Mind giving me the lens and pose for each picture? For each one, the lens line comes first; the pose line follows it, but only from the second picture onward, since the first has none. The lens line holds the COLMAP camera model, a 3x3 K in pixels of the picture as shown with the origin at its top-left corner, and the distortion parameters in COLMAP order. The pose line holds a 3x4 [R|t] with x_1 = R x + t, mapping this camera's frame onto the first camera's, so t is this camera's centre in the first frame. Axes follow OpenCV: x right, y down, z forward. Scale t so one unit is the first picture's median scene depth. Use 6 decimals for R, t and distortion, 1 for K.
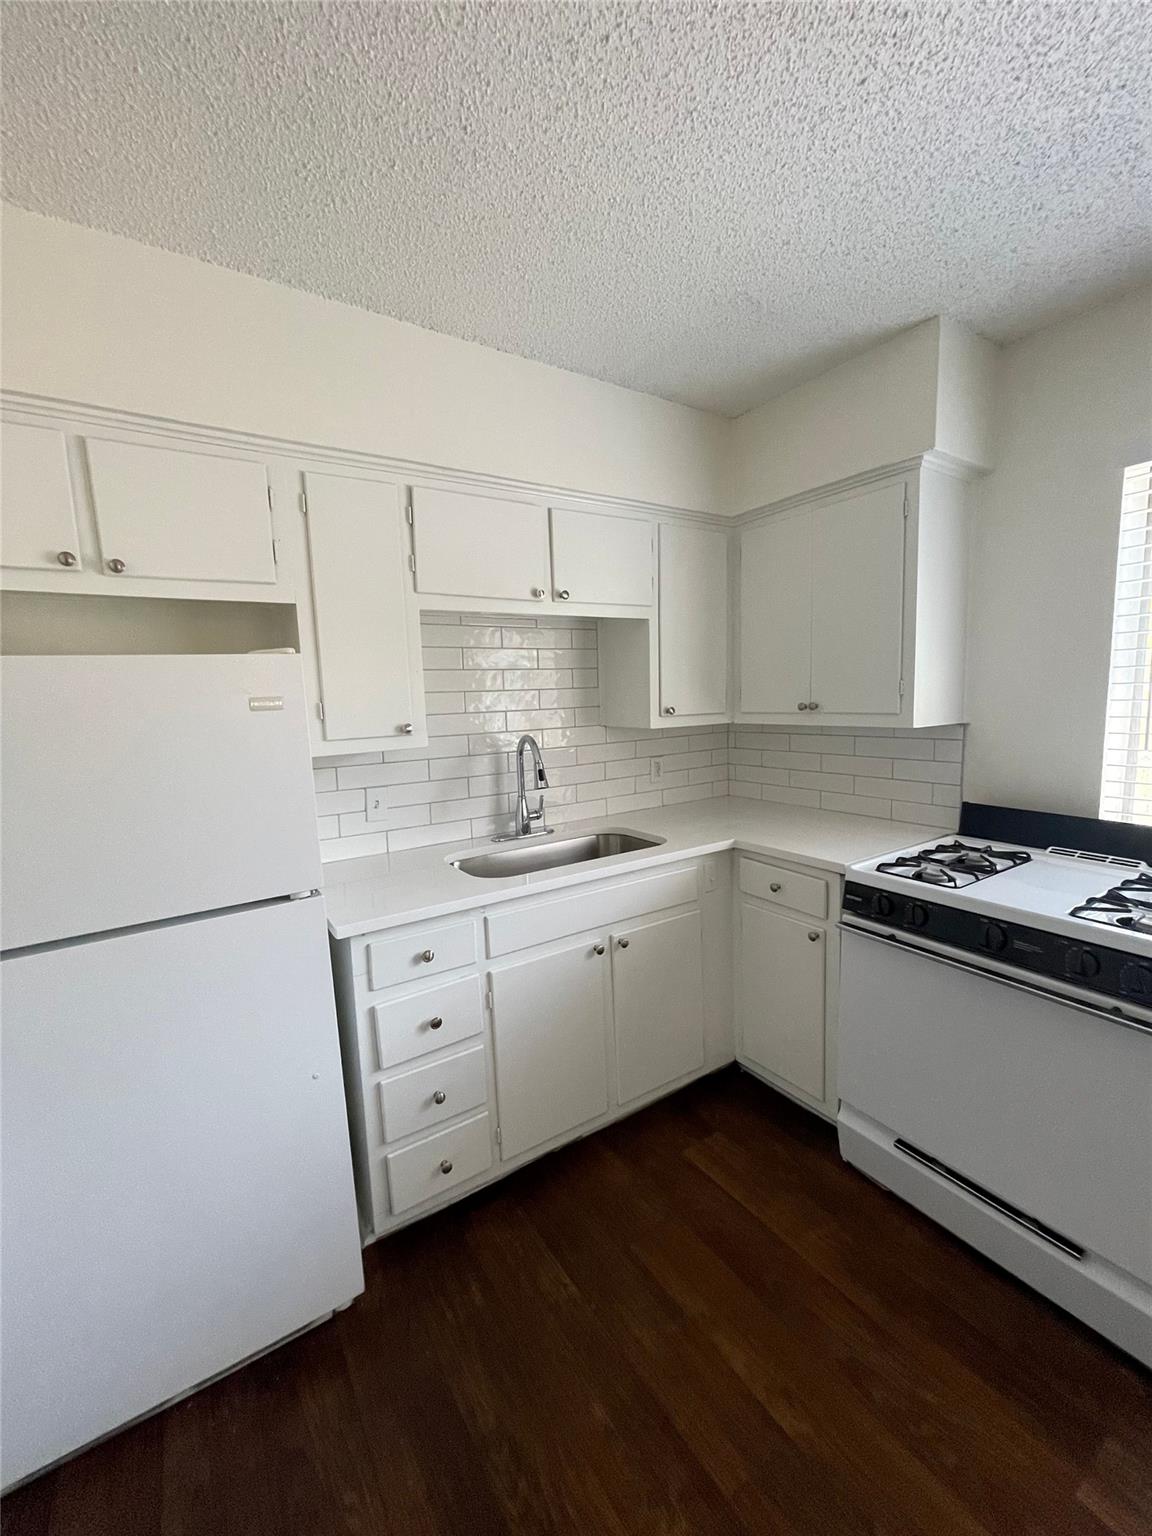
lens RADIAL K [[618.5, 0, 577.9], [0, 618.5, 768.1], [0, 0, 1]] dist [-0.006246, 0.001823]
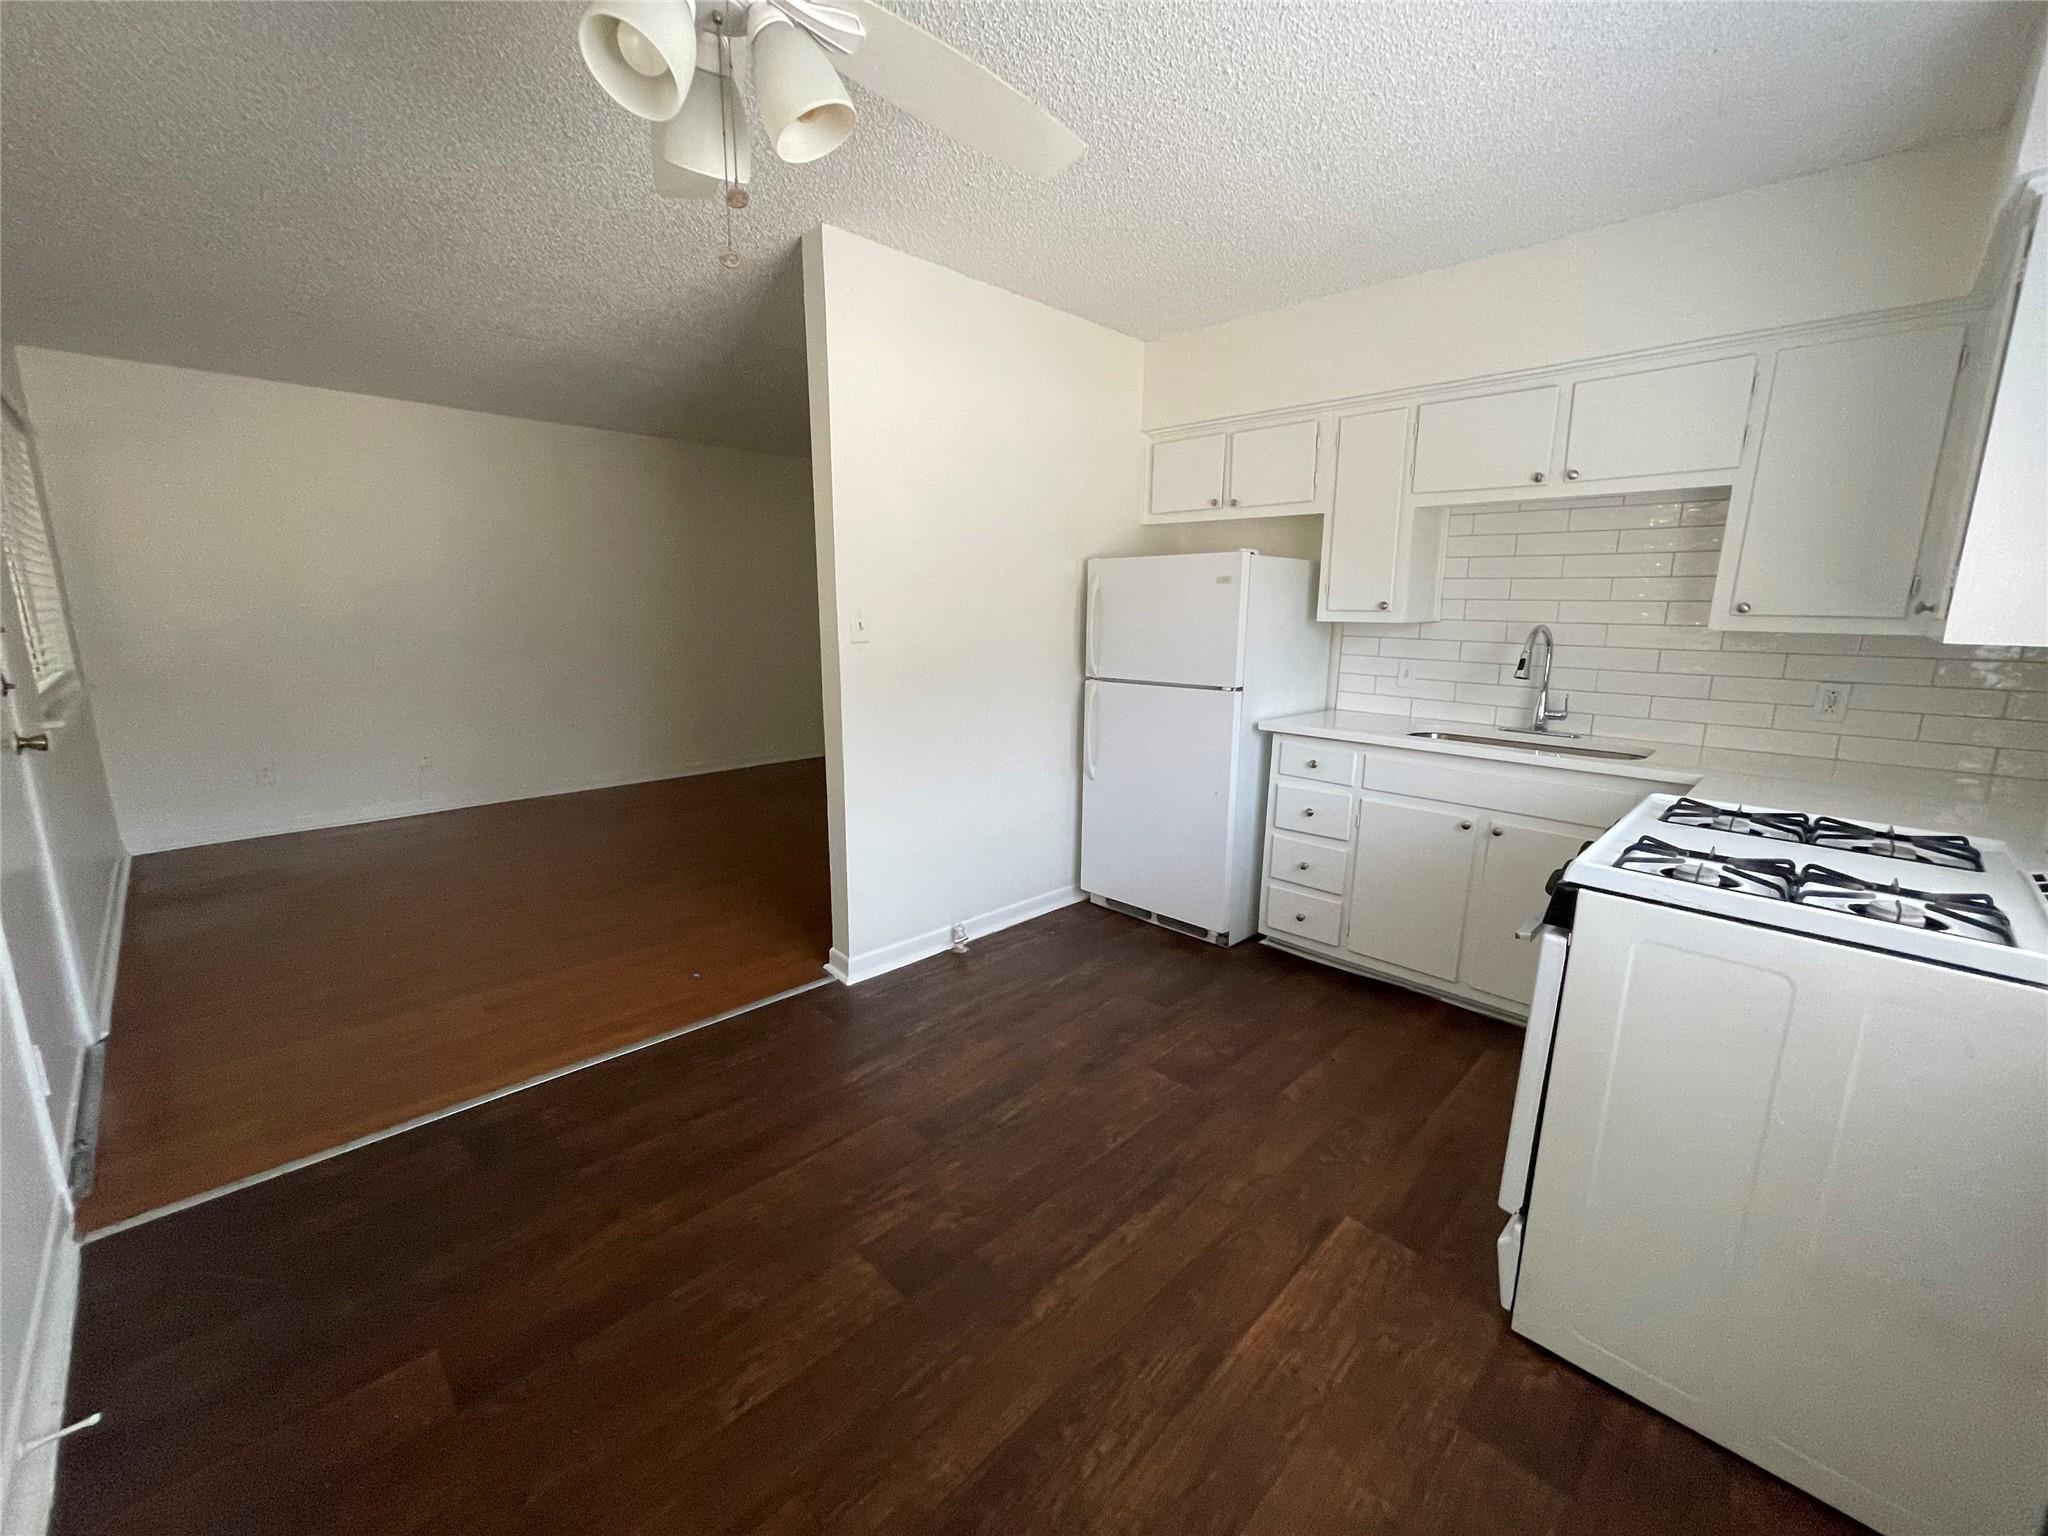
lens RADIAL K [[824.7, 0, 1017.9], [0, 824.7, 765.3], [0, 0, 1]] dist [-0.006246, 0.001823]
pose [[0.207712, 0.227240, -0.951429, 1.249480], [-0.136204, 0.969886, 0.201913, 0.014360], [0.968661, 0.087648, 0.232408, -0.087637]]
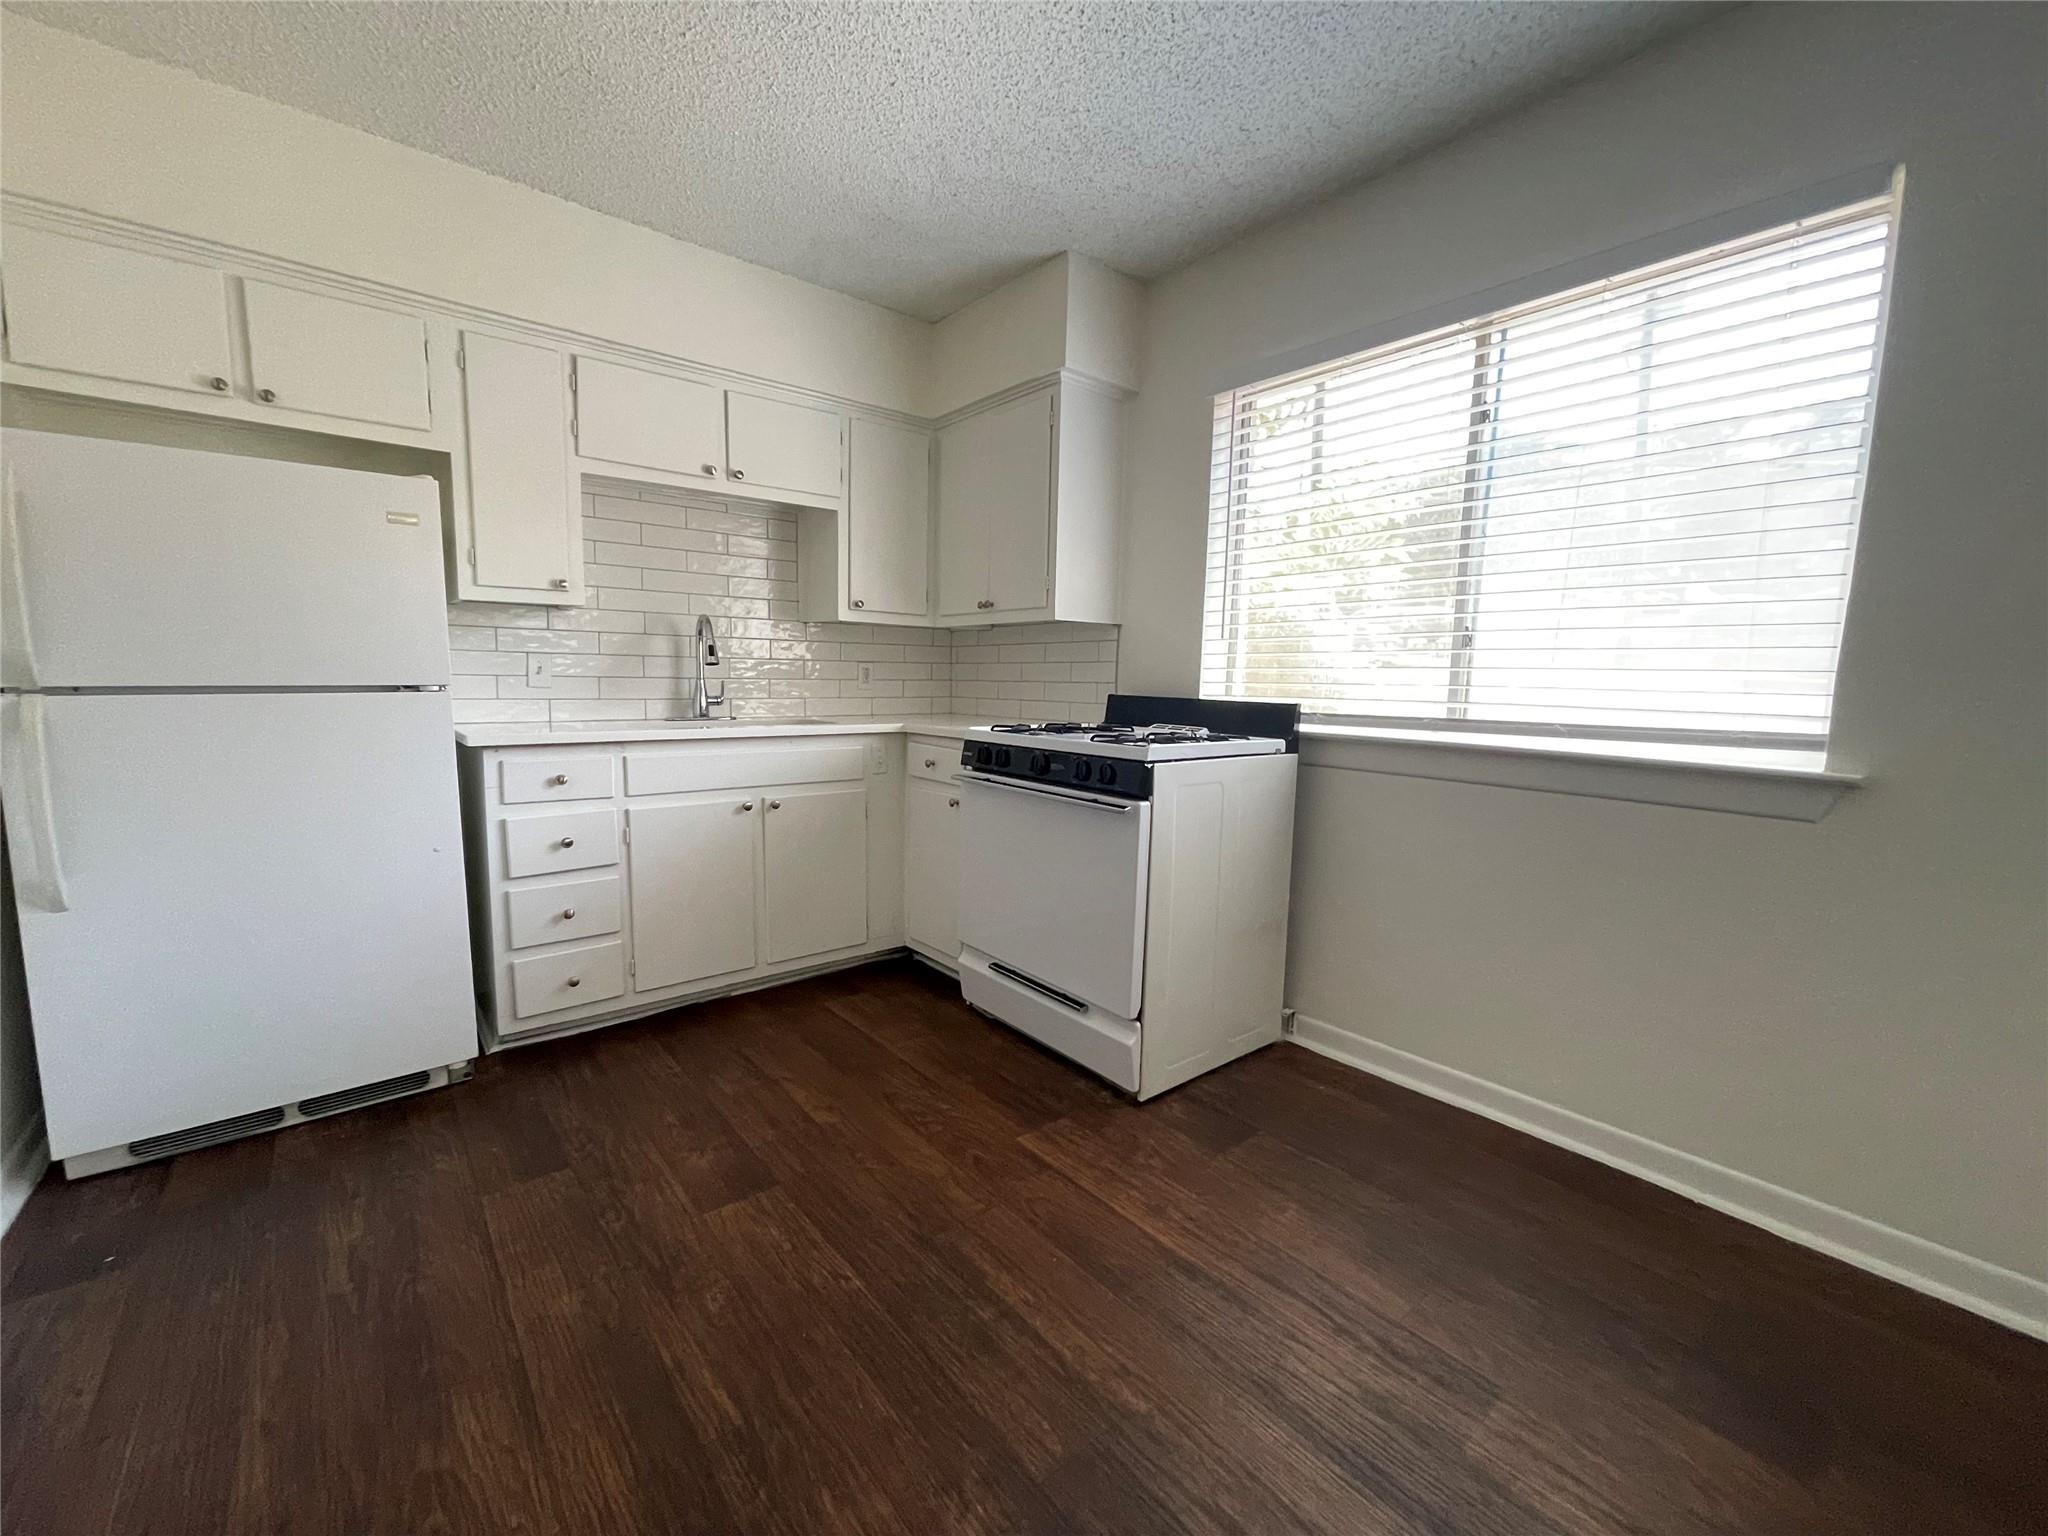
lens RADIAL K [[824.7, 0, 1023.5], [0, 824.7, 768.5], [0, 0, 1]] dist [-0.006246, 0.001823]
pose [[0.992053, 0.039257, 0.119537, 0.347768], [-0.038136, 0.999205, -0.011655, 0.237301], [-0.119899, 0.007003, 0.992761, -0.481939]]
